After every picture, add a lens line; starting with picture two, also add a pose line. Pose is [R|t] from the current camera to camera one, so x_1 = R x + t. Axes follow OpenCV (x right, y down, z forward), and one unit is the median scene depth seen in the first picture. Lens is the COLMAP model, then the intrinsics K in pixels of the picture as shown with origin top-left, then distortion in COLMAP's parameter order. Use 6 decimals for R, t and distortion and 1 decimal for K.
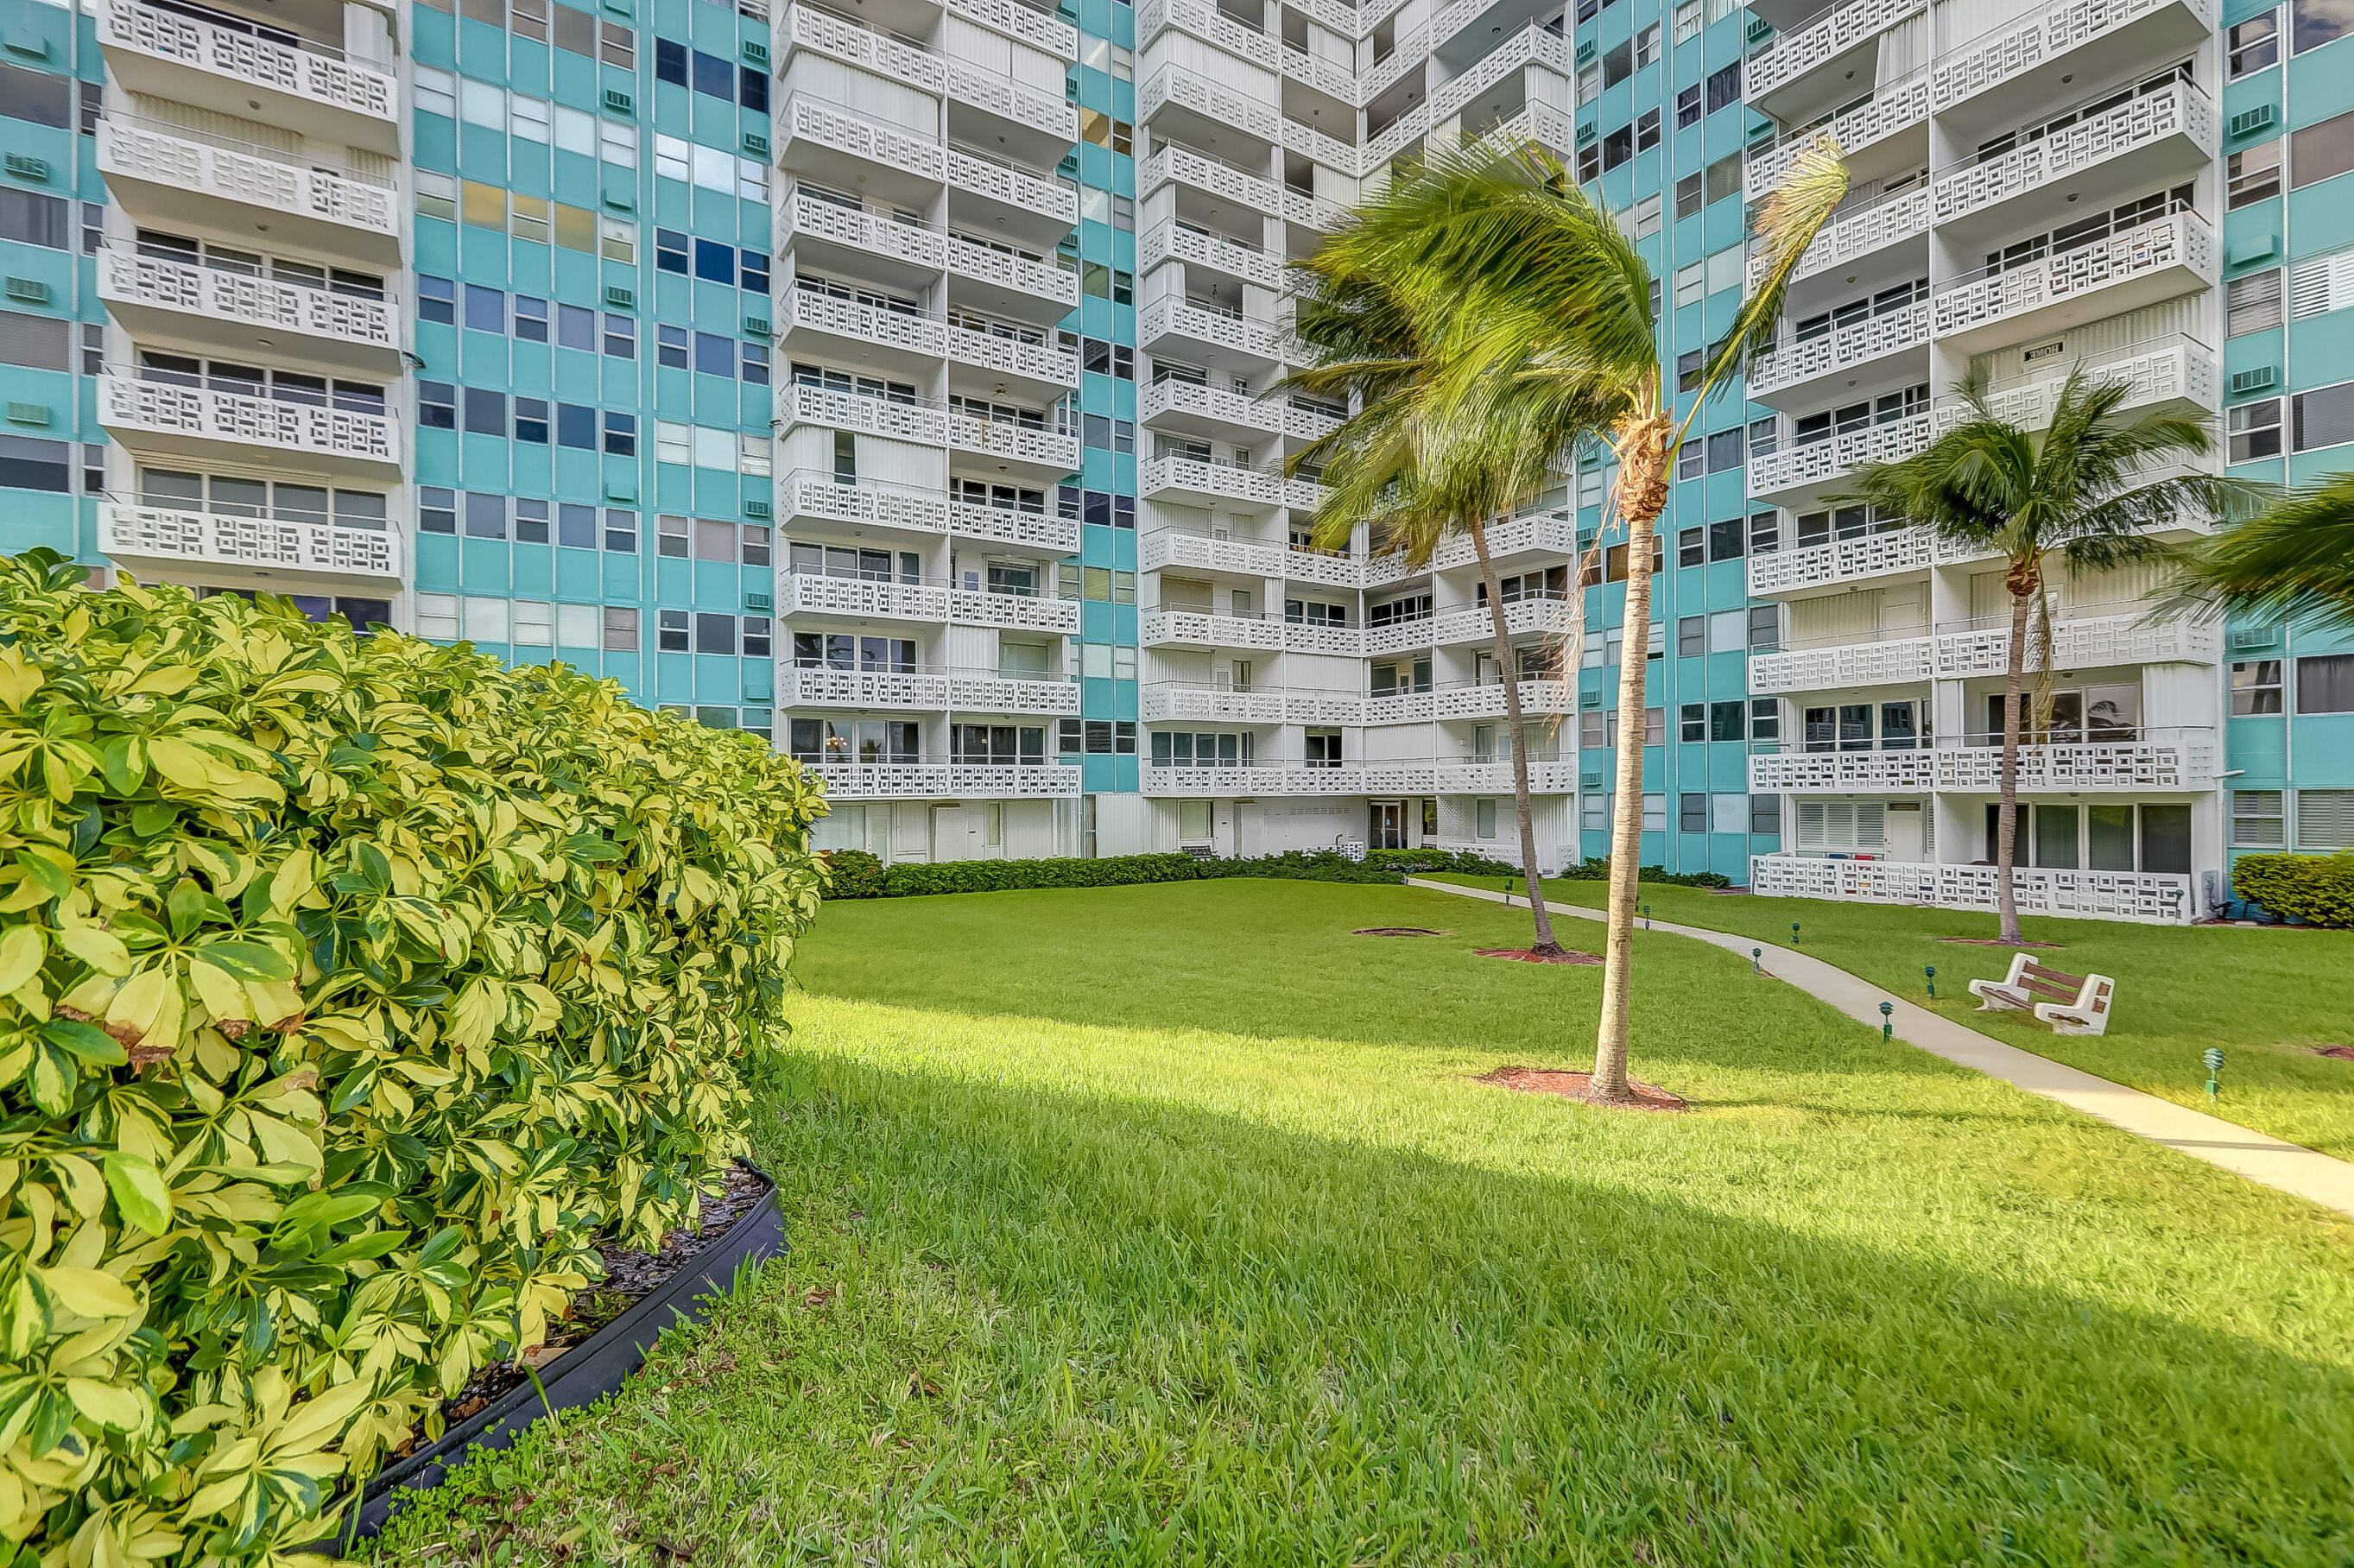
lens RADIAL K [[1081.8, 0, 1182.2], [0, 1081.8, 791.5], [0, 0, 1]] dist [0.002516, 0.000919]
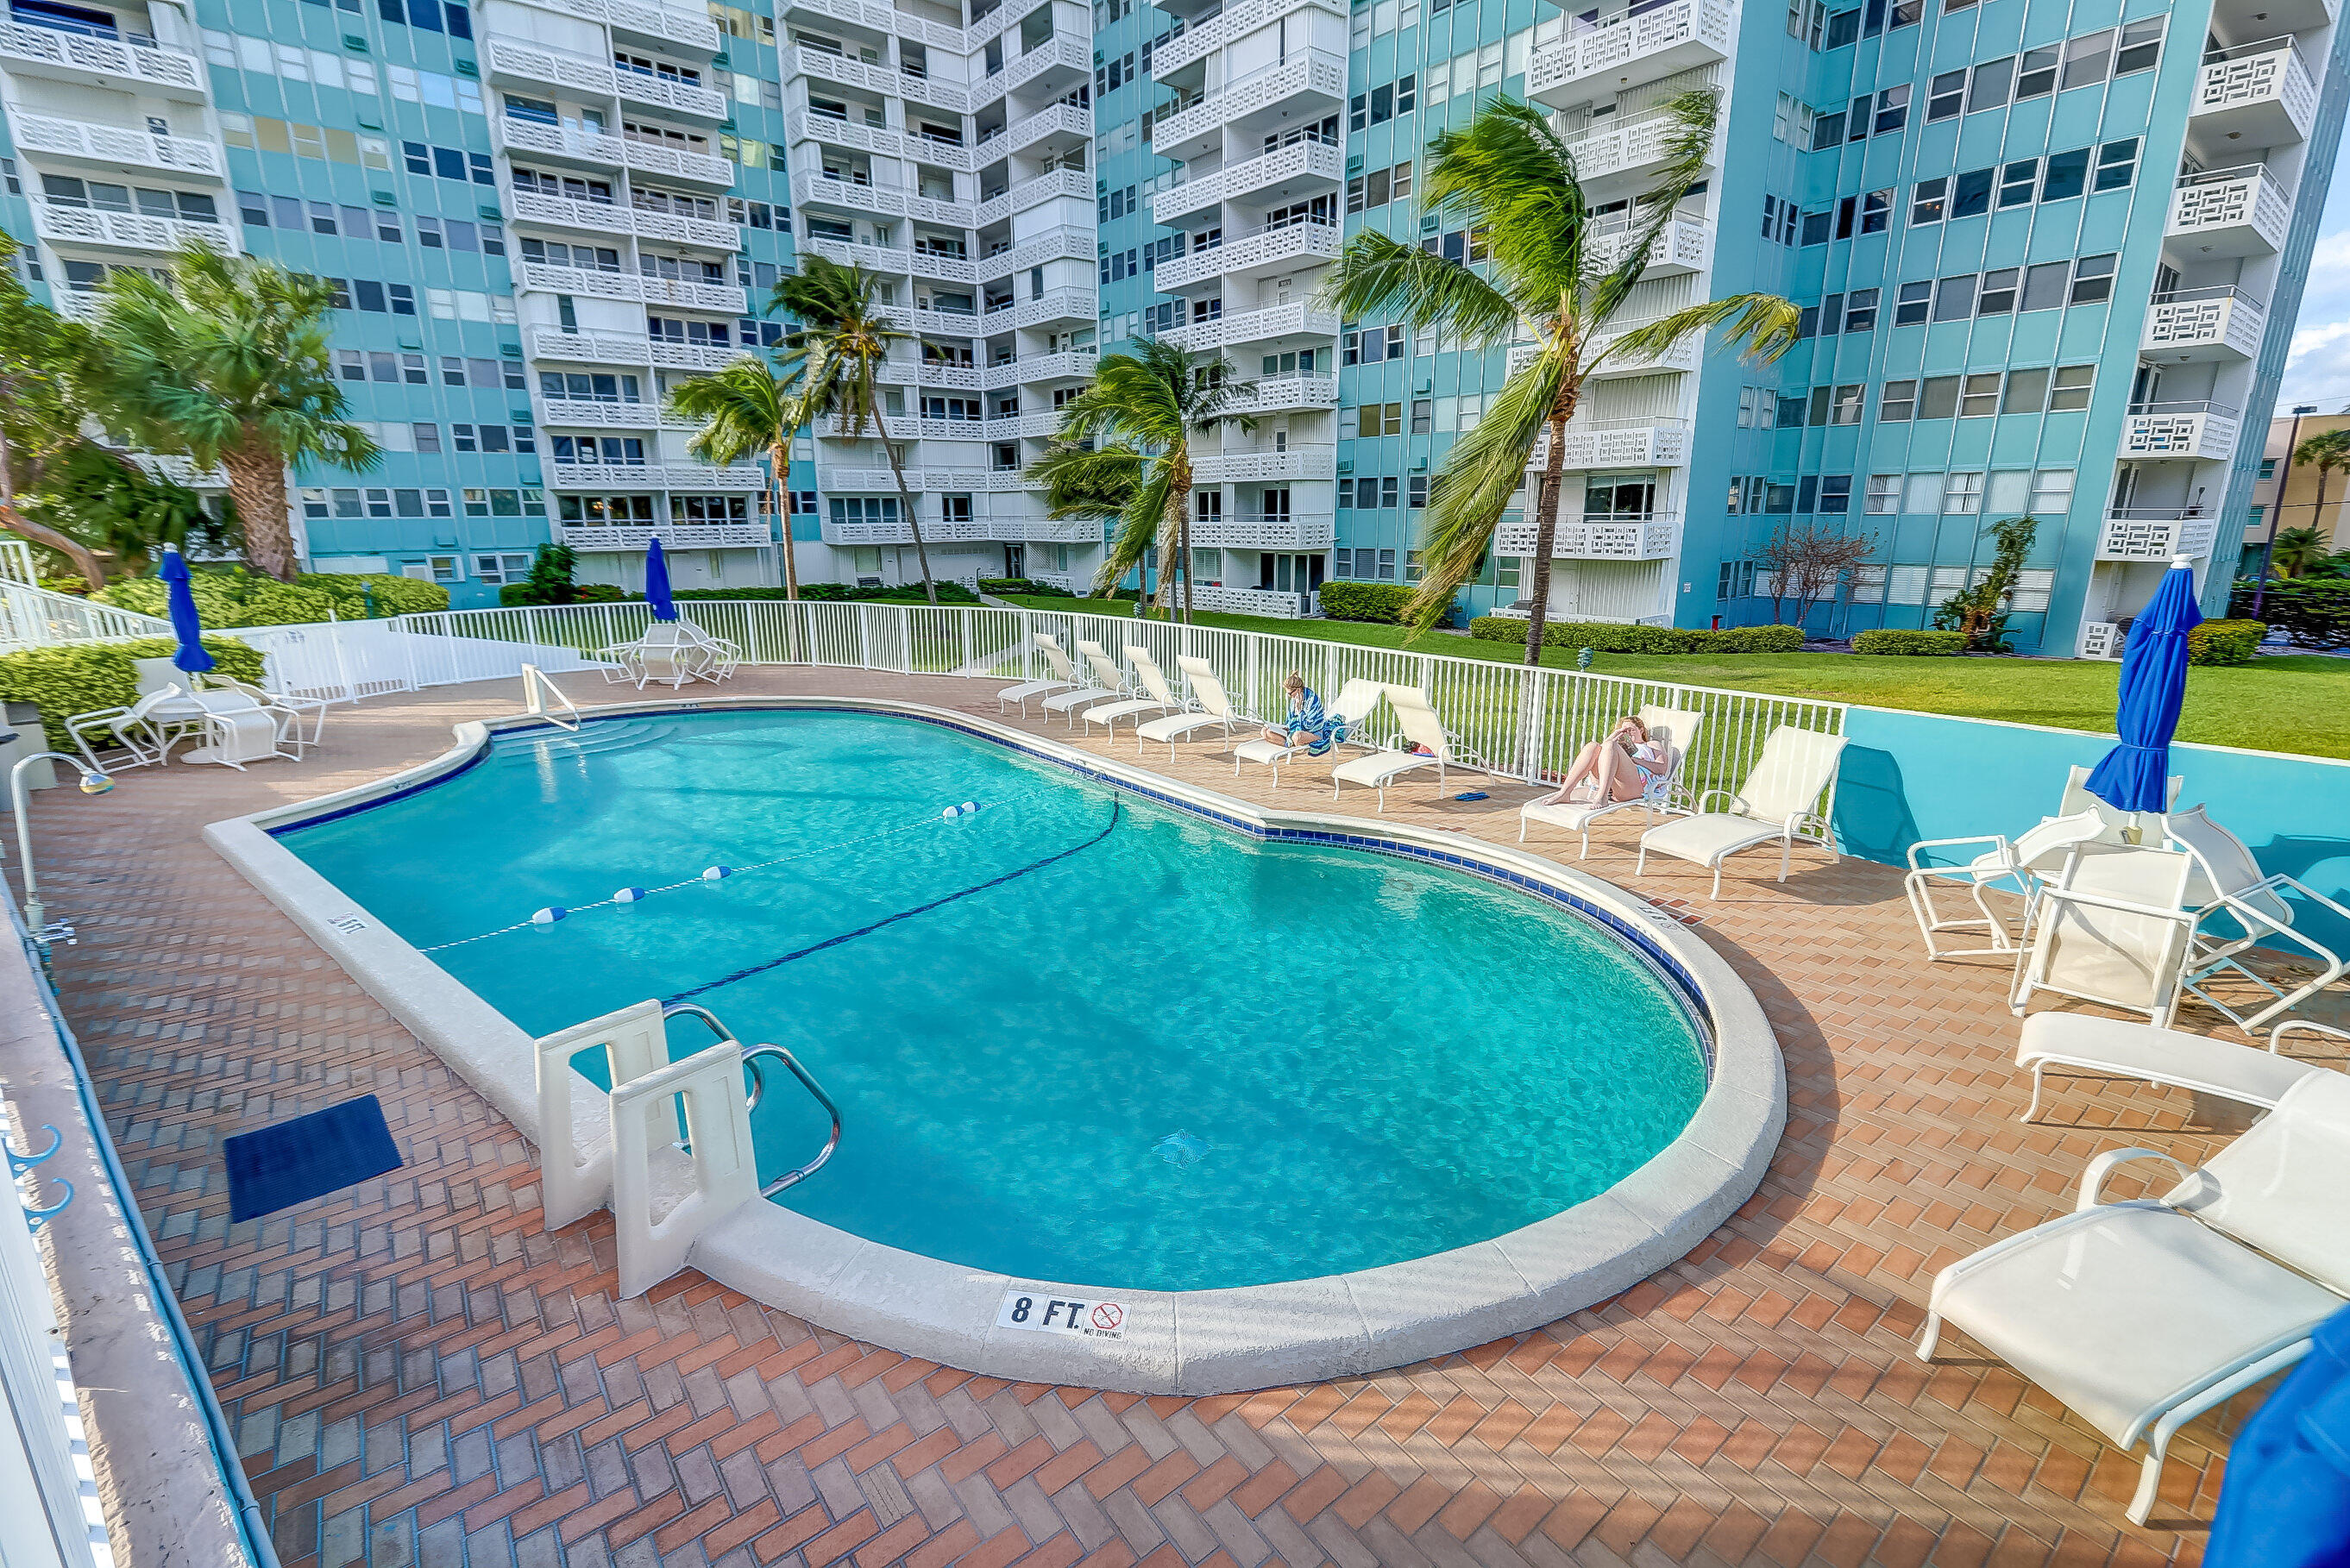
lens RADIAL K [[1045.2, 0, 1175.0], [0, 1045.2, 784.0], [0, 0, 1]] dist [0.002419, 0.000773]
pose [[0.995018, -0.025833, 0.096287, 0.331718], [0.000518, 0.967170, 0.254131, -0.046038], [-0.099691, -0.252815, 0.962365, -0.572644]]
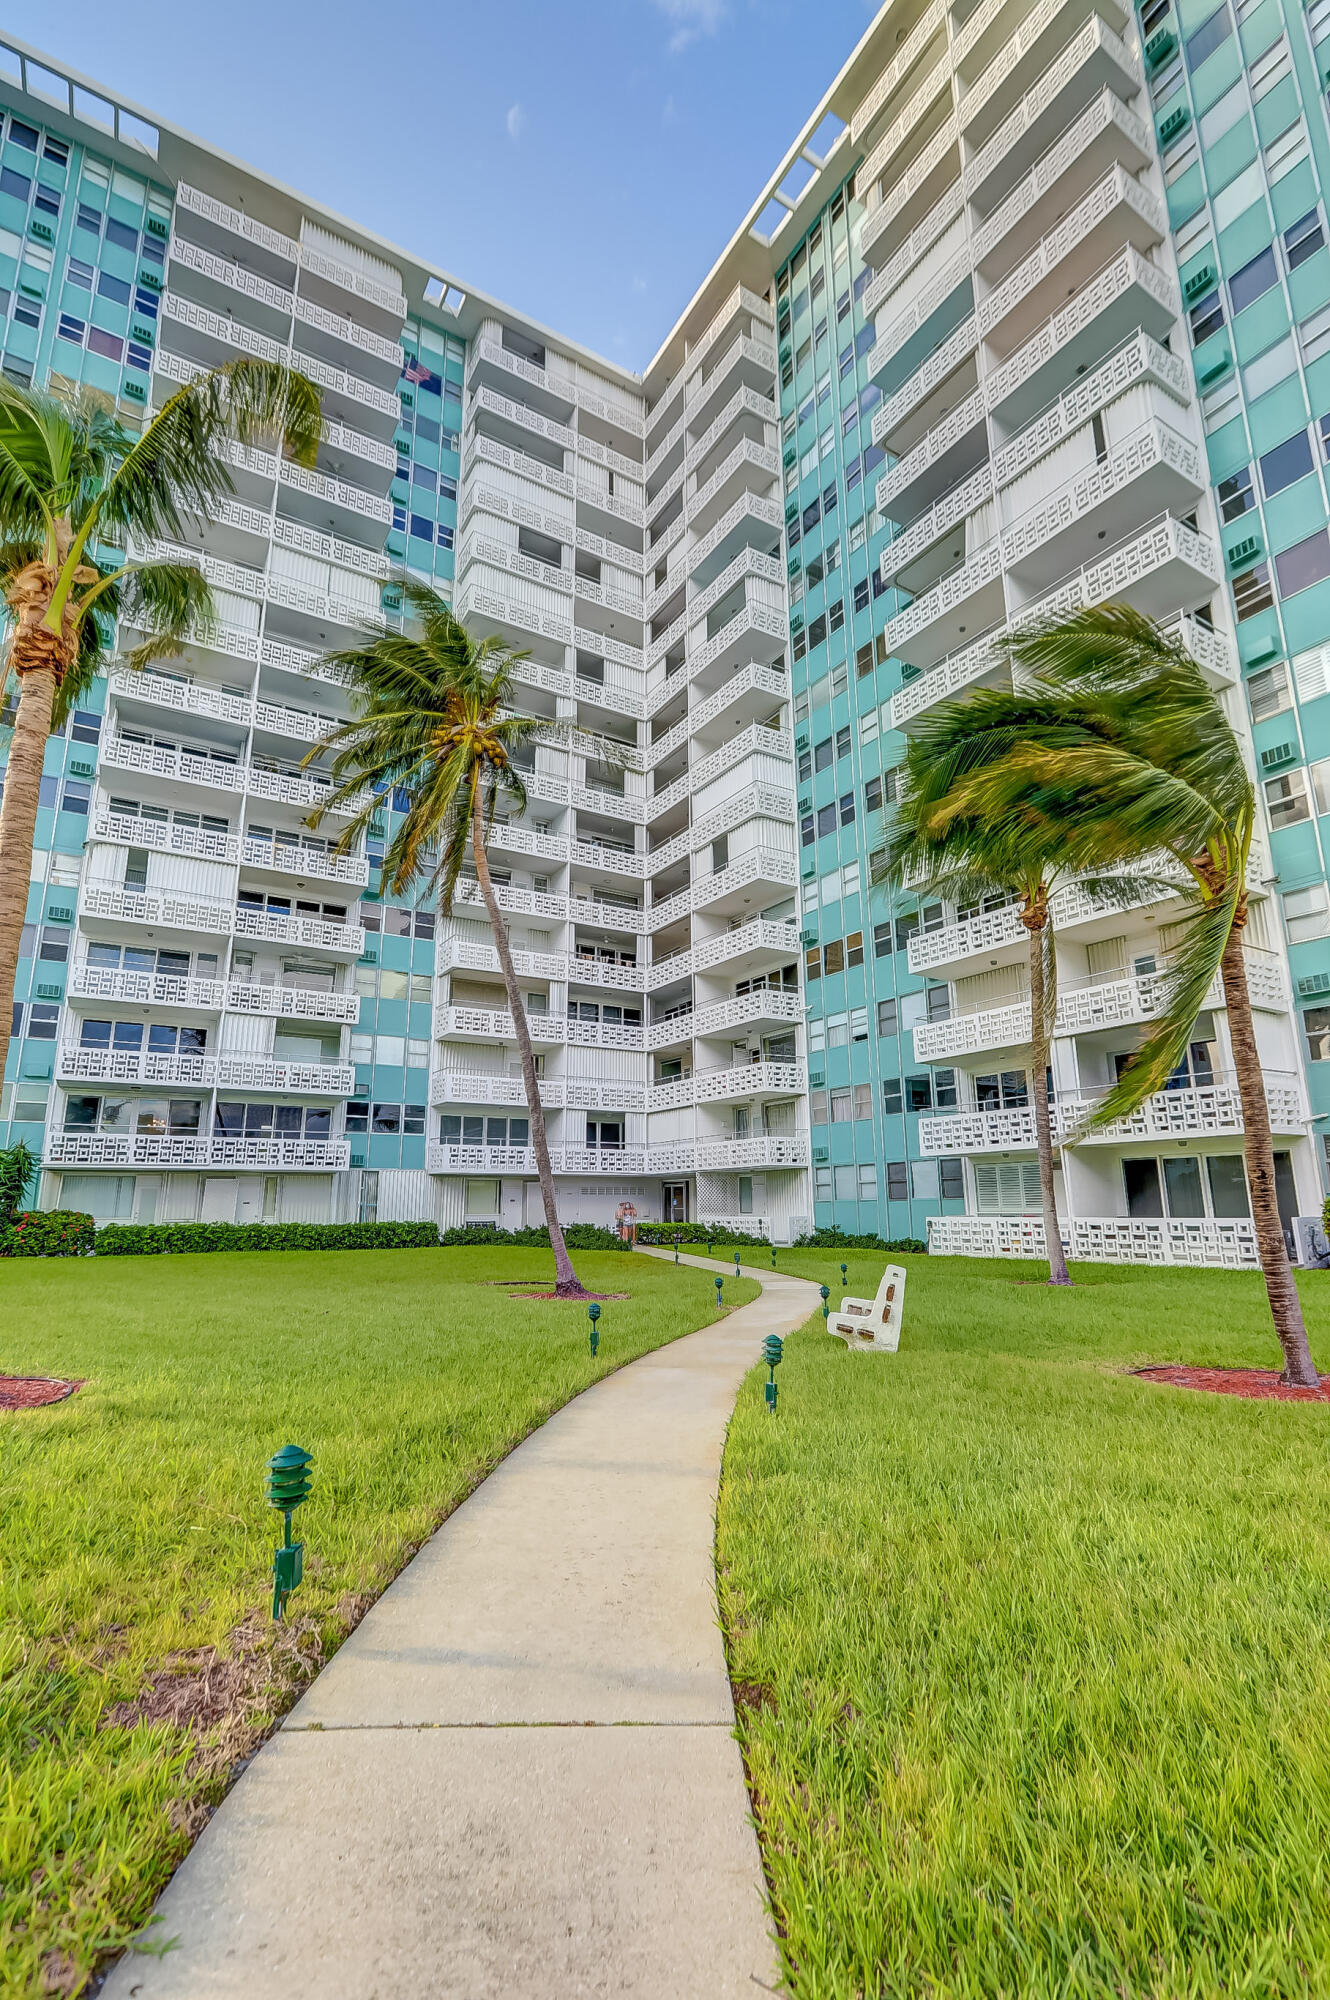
lens RADIAL K [[889.6, 0, 659.9], [0, 889.6, 1016.2], [0, 0, 1]] dist [0.002419, 0.000773]
pose [[0.999503, -0.006903, -0.030763, 0.257425], [0.000271, 0.977581, -0.210562, 0.043831], [0.031527, 0.210449, 0.977096, 0.104572]]
